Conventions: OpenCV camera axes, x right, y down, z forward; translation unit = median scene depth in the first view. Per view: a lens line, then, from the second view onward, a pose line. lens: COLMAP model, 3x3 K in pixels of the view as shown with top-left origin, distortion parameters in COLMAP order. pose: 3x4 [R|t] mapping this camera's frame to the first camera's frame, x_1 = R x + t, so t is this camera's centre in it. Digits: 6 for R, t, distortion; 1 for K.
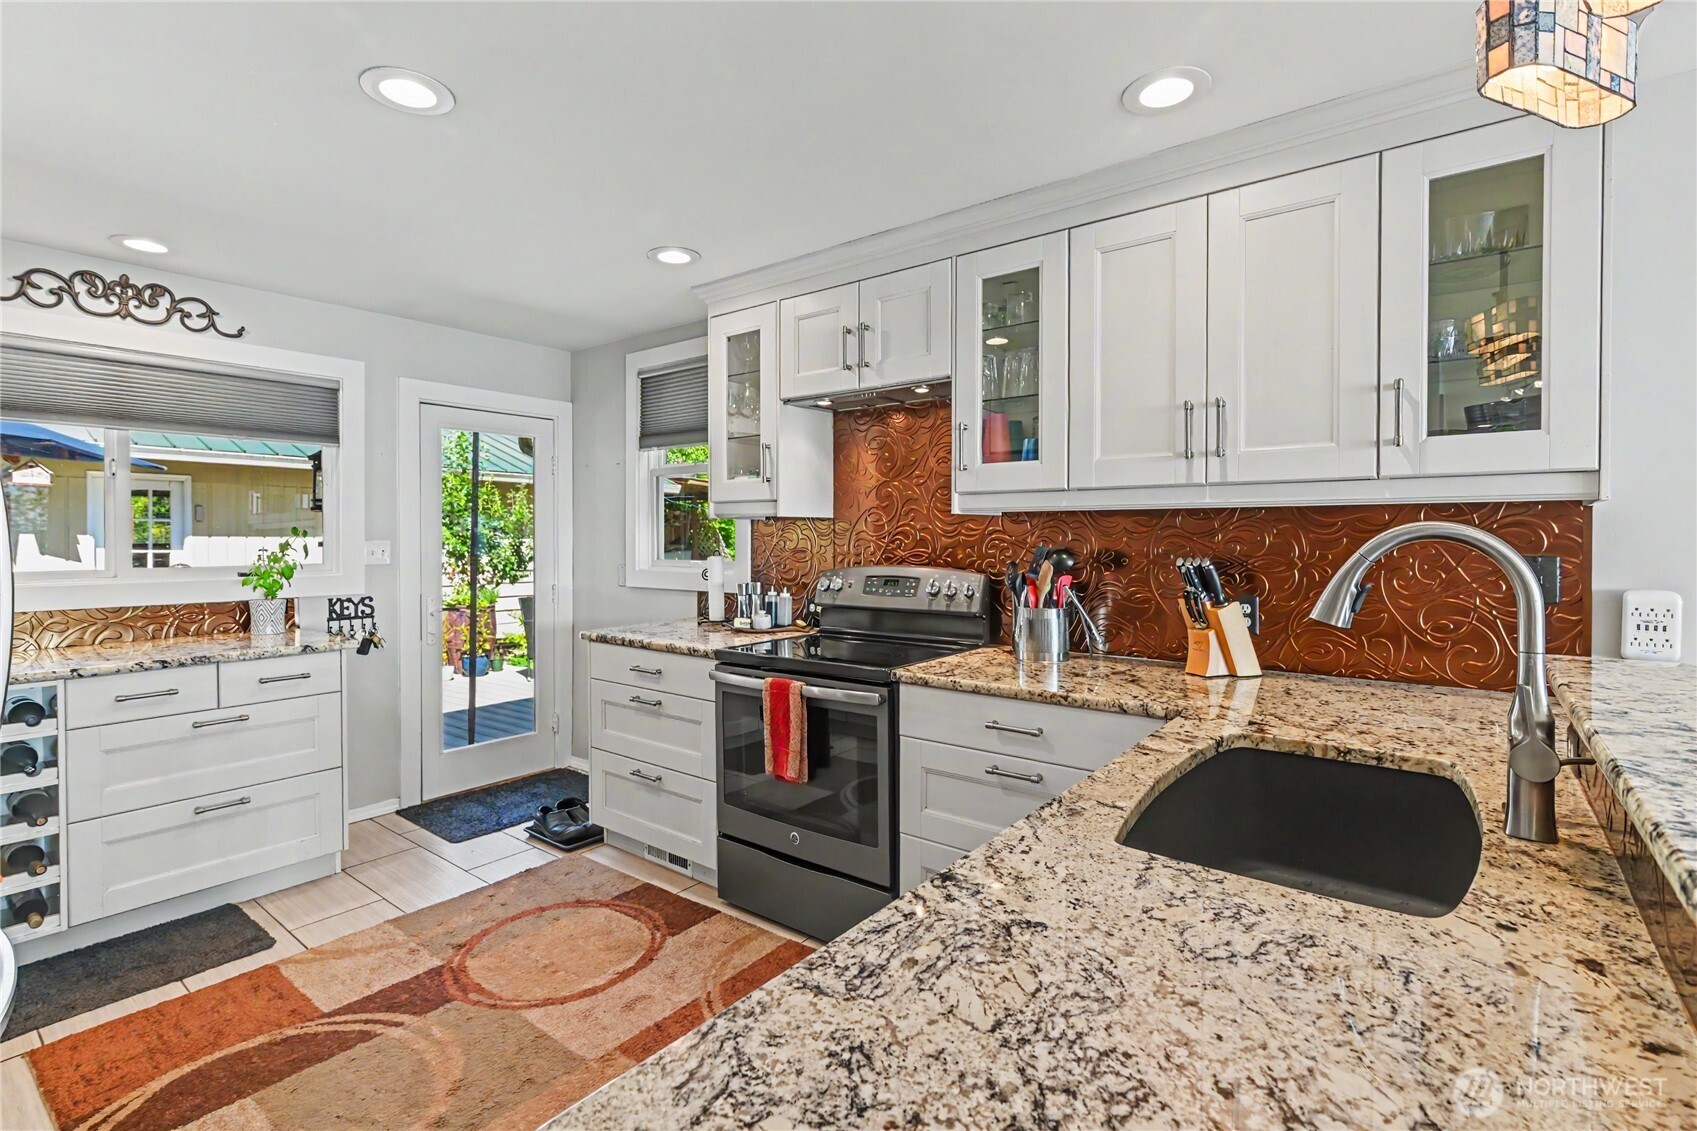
lens RADIAL K [[787.2, 0, 831.3], [0, 787.2, 538.1], [0, 0, 1]] dist [0.000921, -0.000509]
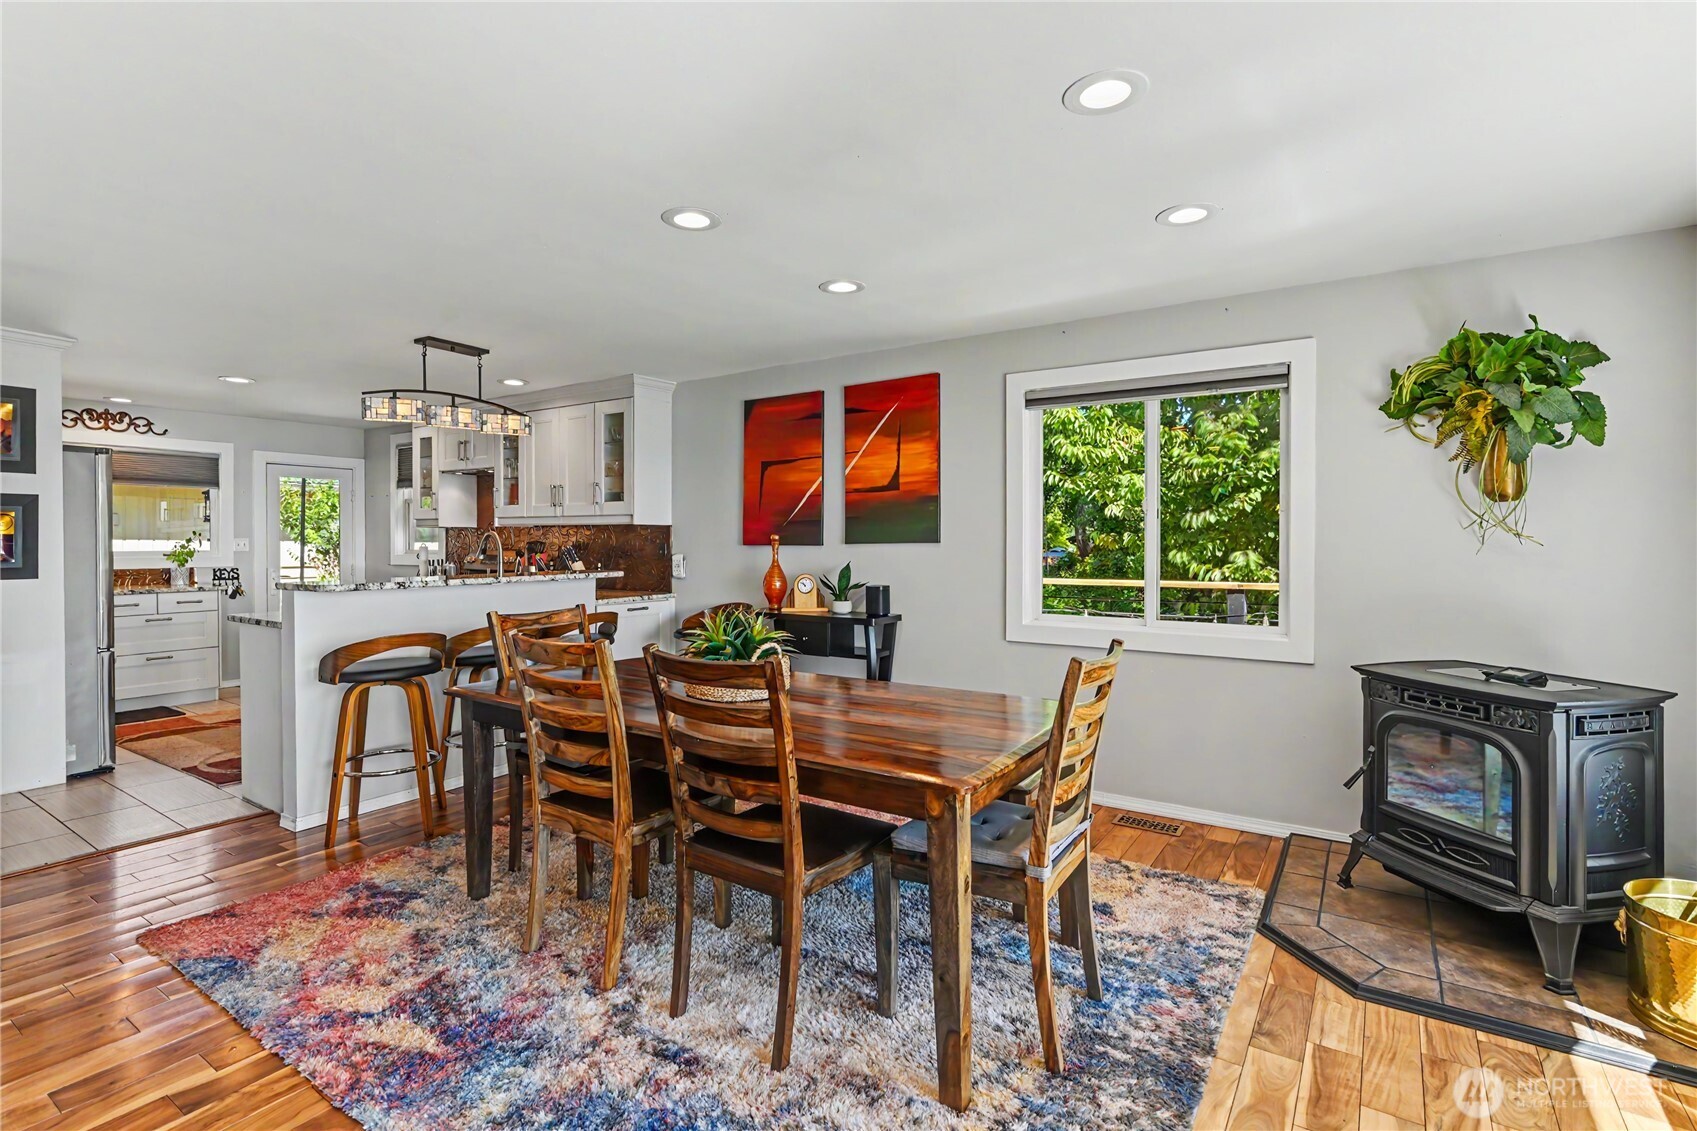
lens RADIAL K [[807.6, 0, 844.3], [0, 807.6, 550.9], [0, 0, 1]] dist [-0.000204, 0.000617]
pose [[0.996802, 0.002640, 0.079862, 0.776234], [-0.003139, 0.999976, 0.006124, 0.017897], [-0.079844, -0.006355, 0.996787, -1.141443]]
